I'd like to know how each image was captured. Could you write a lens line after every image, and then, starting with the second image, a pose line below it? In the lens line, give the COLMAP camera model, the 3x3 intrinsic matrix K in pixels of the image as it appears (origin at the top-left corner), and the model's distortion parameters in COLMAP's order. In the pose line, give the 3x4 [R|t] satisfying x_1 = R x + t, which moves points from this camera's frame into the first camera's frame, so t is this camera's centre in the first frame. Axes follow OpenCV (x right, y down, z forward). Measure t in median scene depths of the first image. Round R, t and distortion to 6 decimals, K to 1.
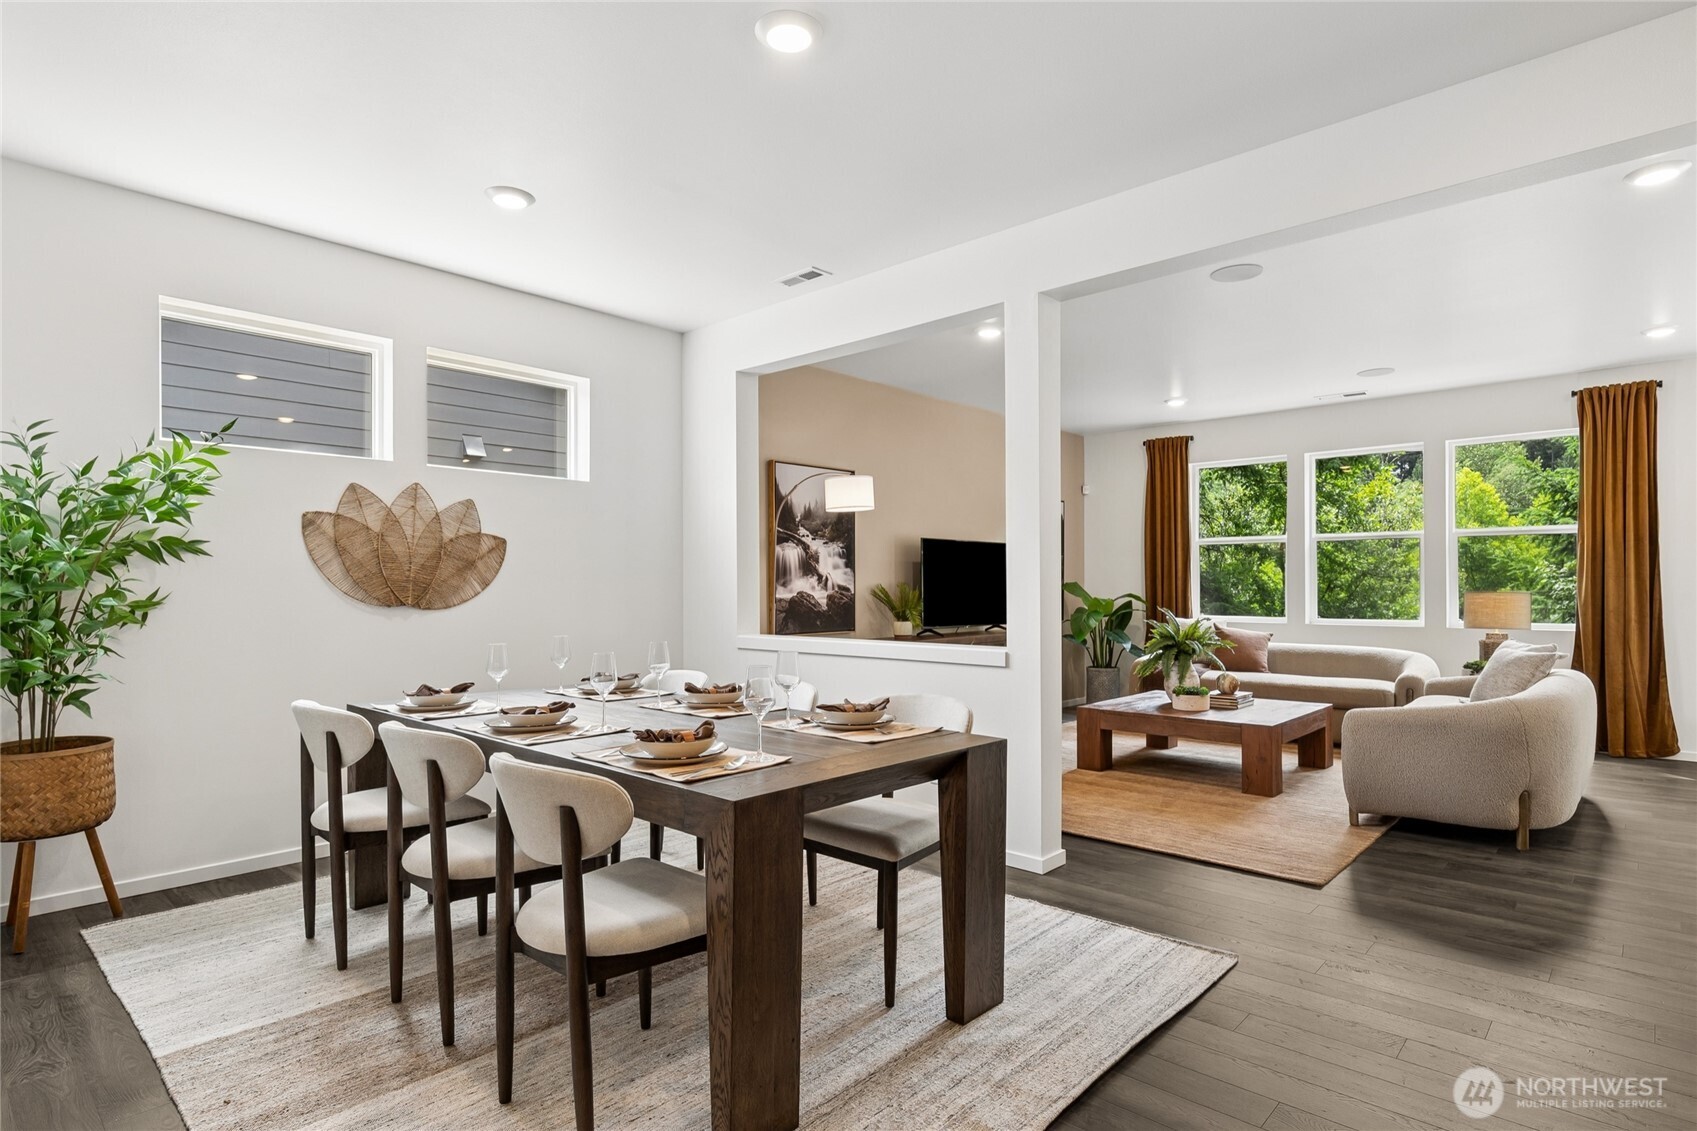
lens RADIAL K [[885.7, 0, 845.7], [0, 885.7, 586.8], [0, 0, 1]] dist [-0.002959, 0.003722]
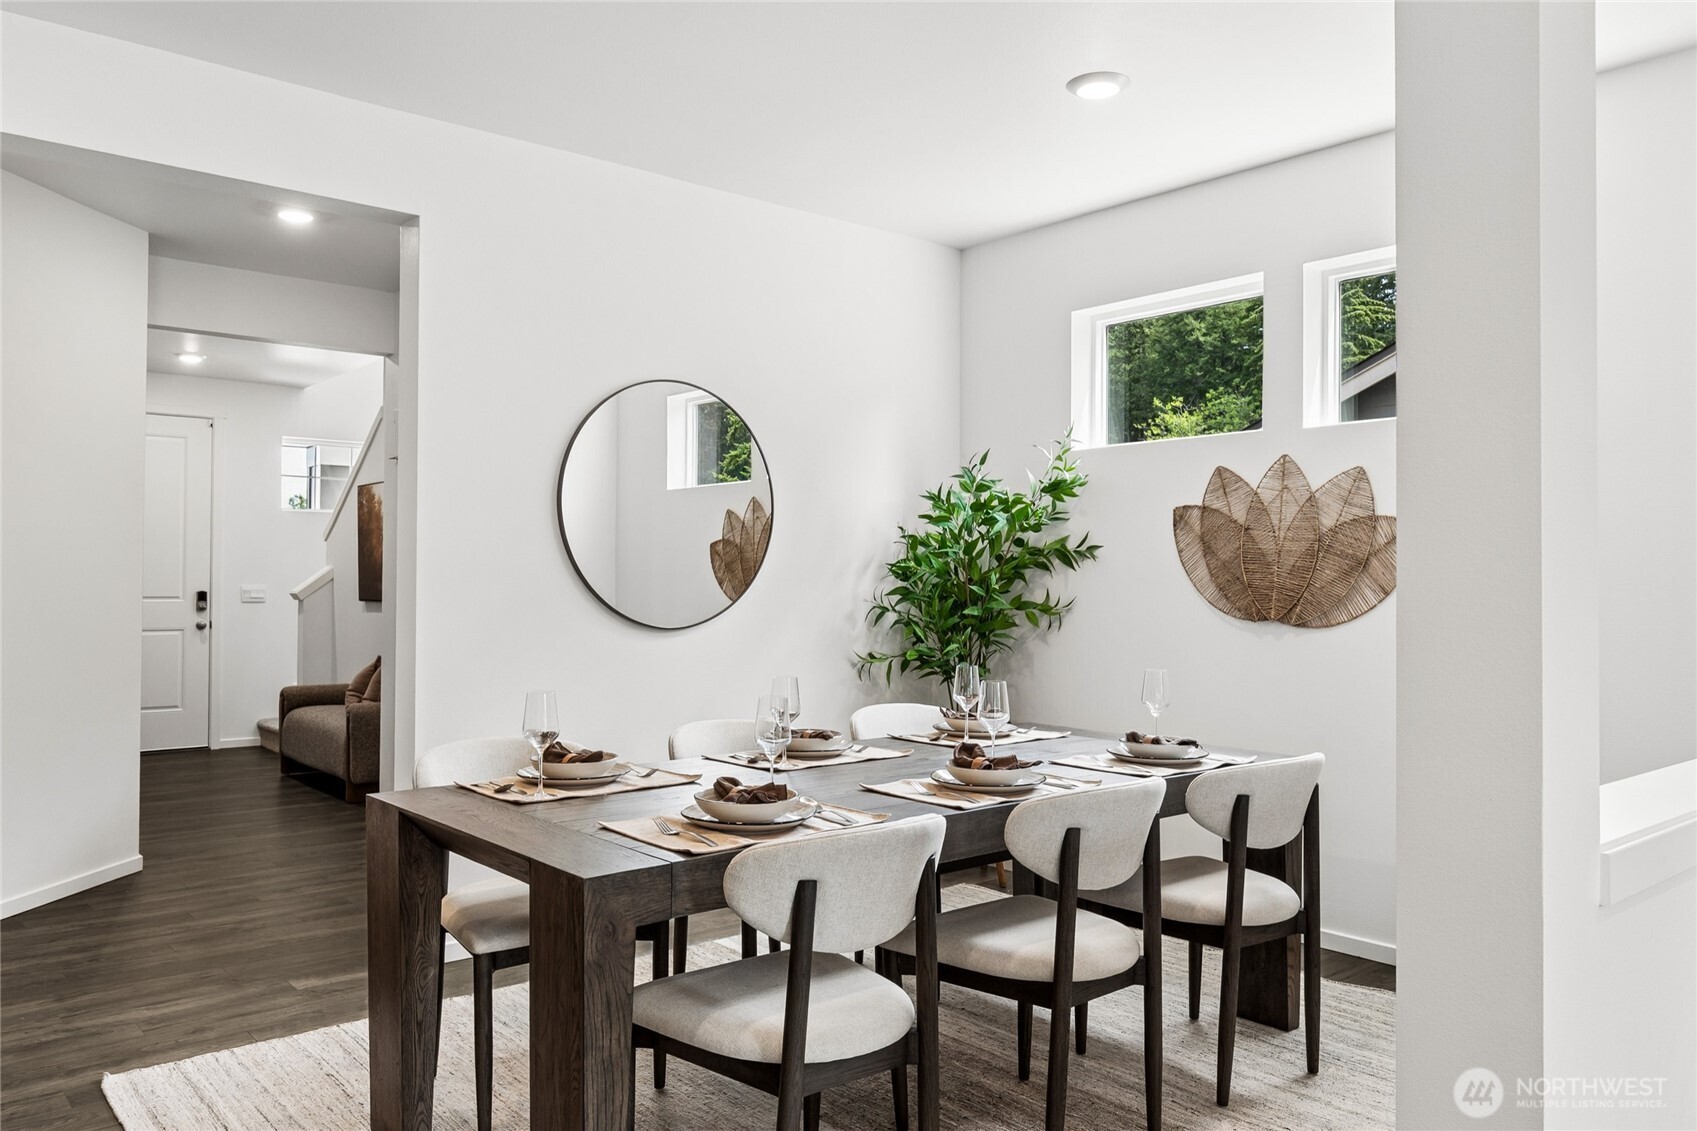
lens RADIAL K [[1233.3, 0, 843.8], [0, 1233.3, 560.5], [0, 0, 1]] dist [0.001170, 0.011507]
pose [[-0.116296, -0.013331, -0.993125, 0.397697], [-0.004146, 0.999908, -0.012937, -0.009890], [0.993206, 0.002613, -0.116341, 0.523819]]
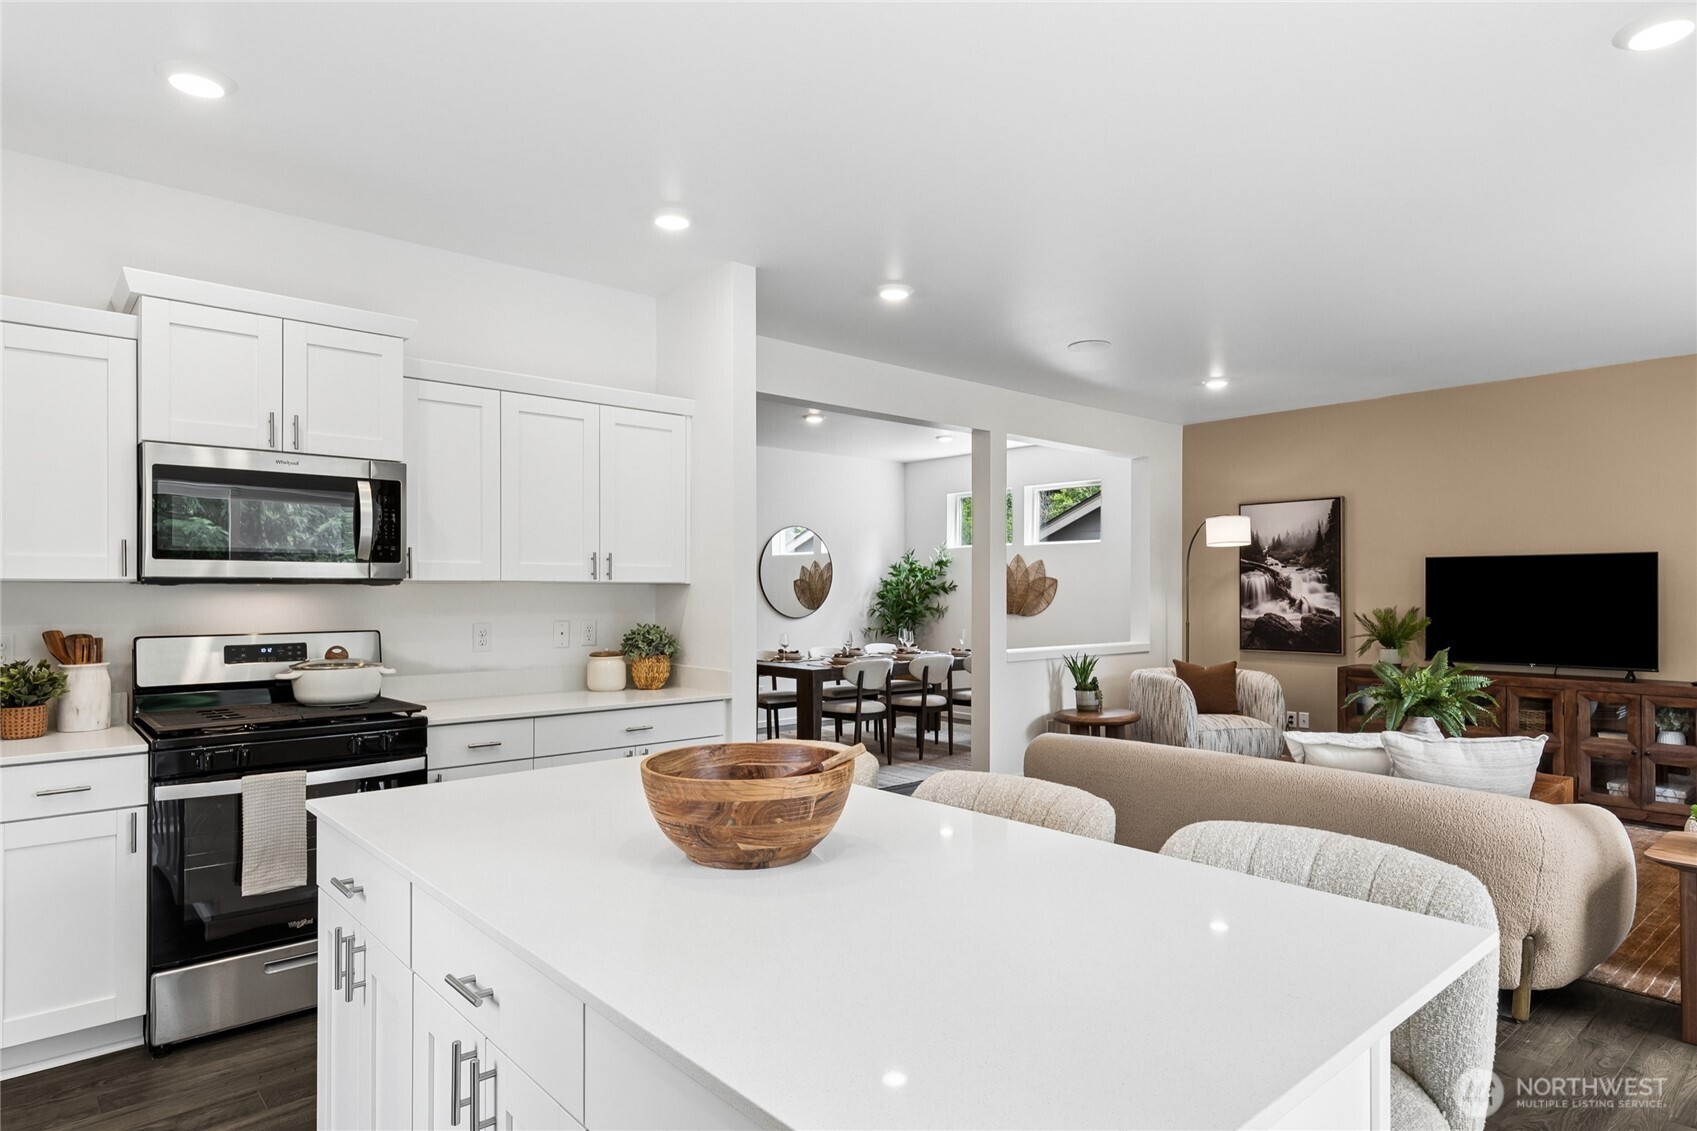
lens RADIAL K [[965.4, 0, 837.8], [0, 965.4, 574.5], [0, 0, 1]] dist [0.005853, -0.000162]
pose [[-0.111817, -0.011828, -0.993658, 1.239279], [0.001114, 0.999927, -0.012028, -0.030162], [0.993728, -0.002452, -0.111796, 0.578348]]
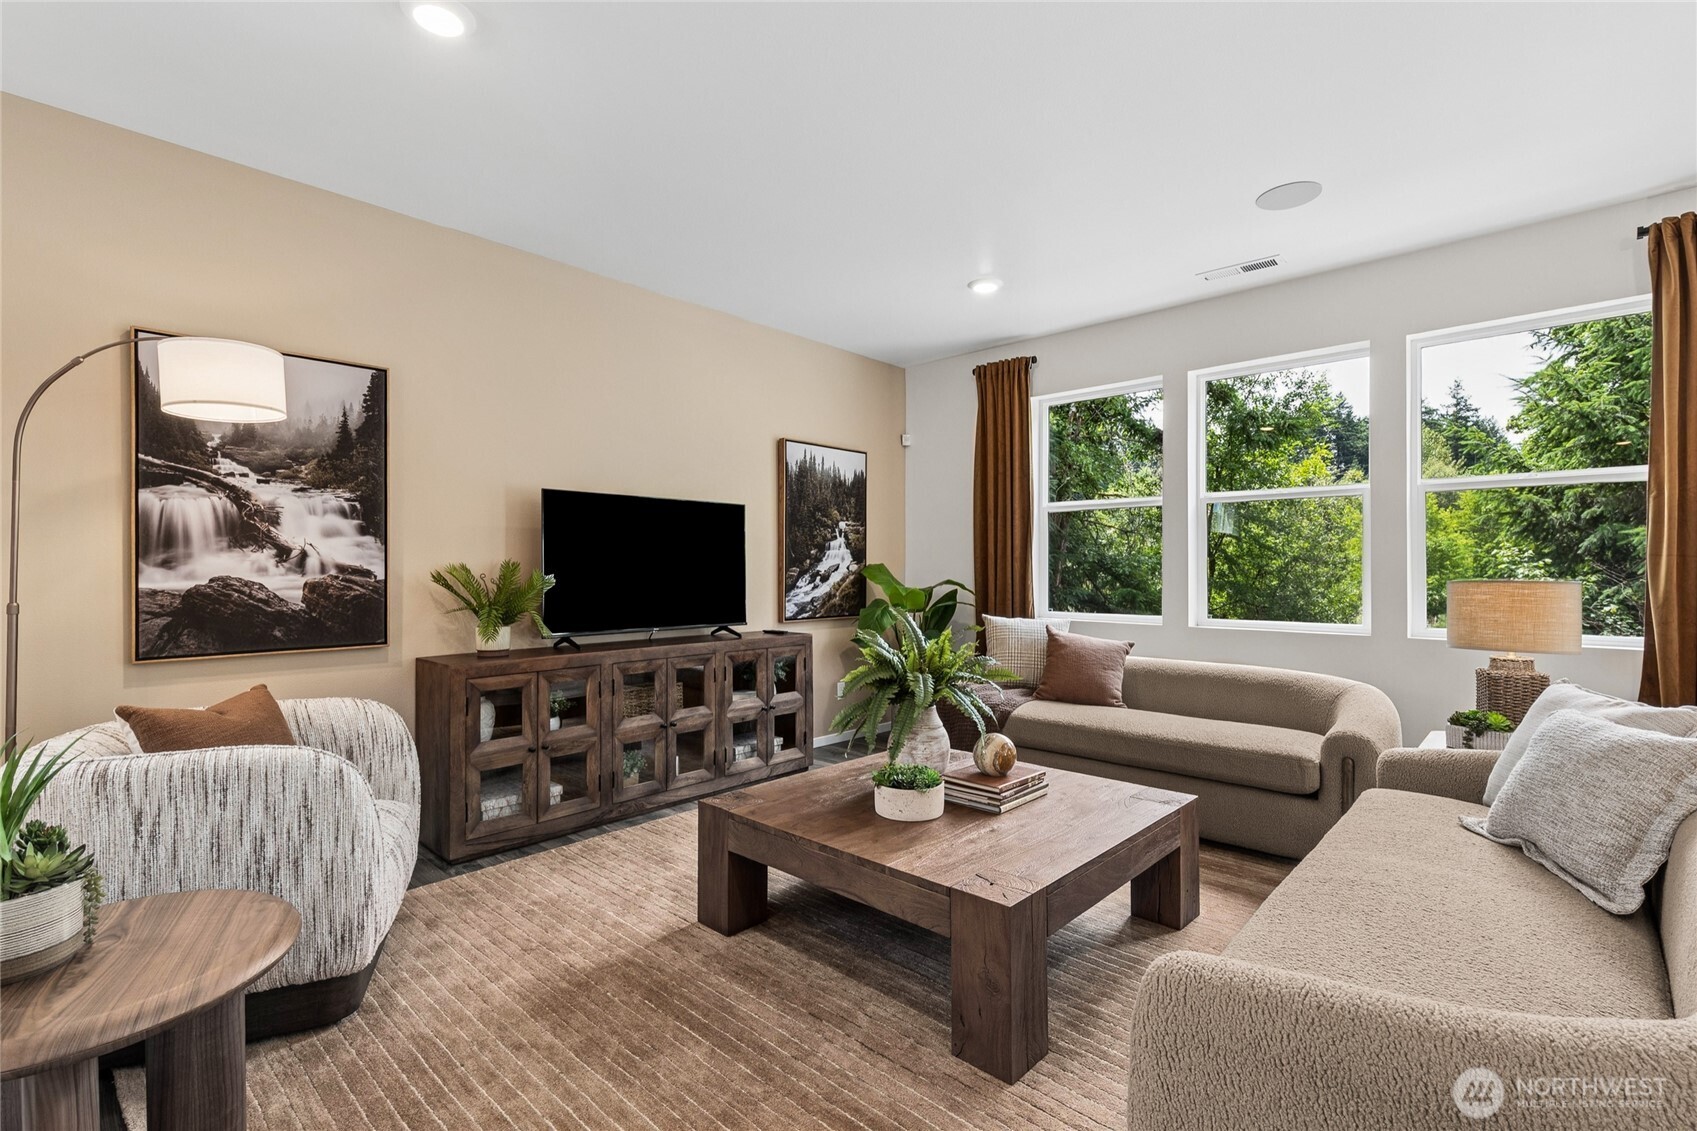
lens RADIAL K [[767.7, 0, 849.0], [0, 767.7, 570.7], [0, 0, 1]] dist [0.010188, -0.000550]
pose [[0.999987, 0.002589, -0.004386, 0.331278], [-0.002598, 0.999995, -0.001907, 0.001541], [0.004381, 0.001919, 0.999989, 0.521944]]
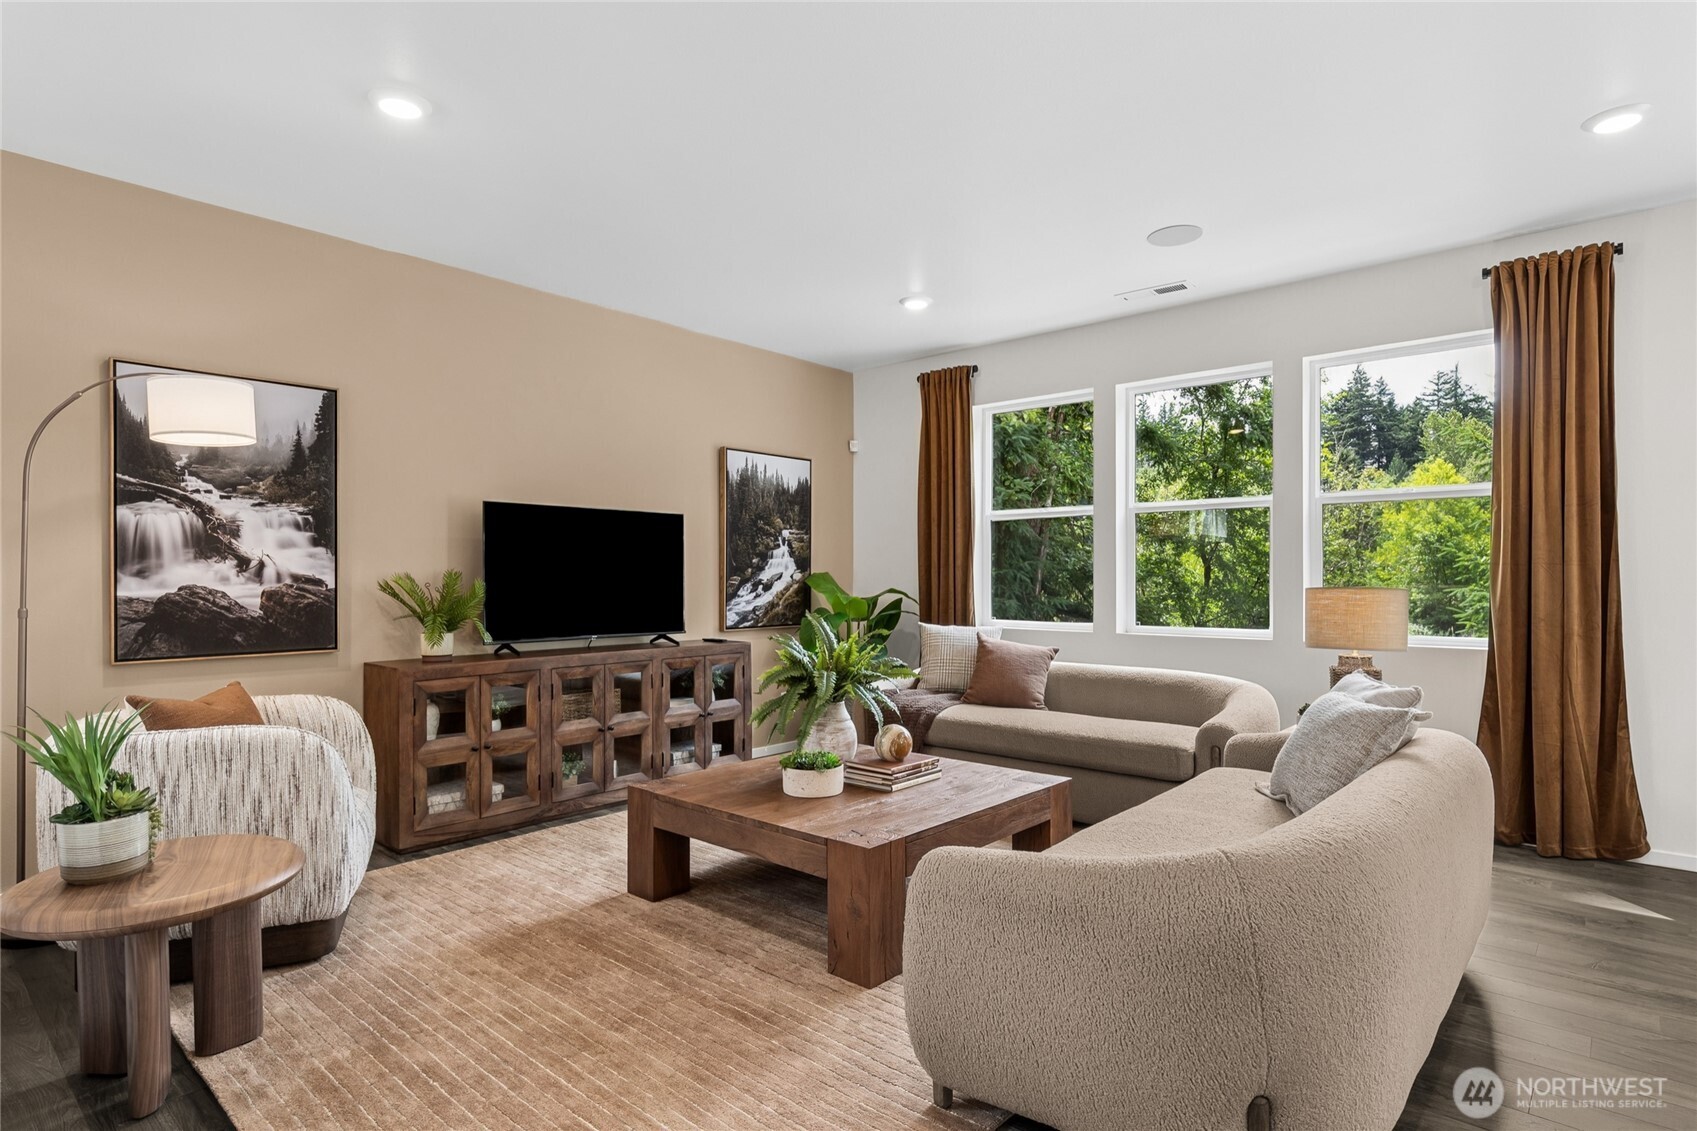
lens RADIAL K [[885.7, 0, 854.0], [0, 885.7, 580.4], [0, 0, 1]] dist [-0.002959, 0.003722]
pose [[0.999742, 0.001648, 0.022646, 0.373624], [-0.001657, 0.999999, 0.000340, 0.000905], [-0.022646, -0.000378, 0.999743, 0.396139]]
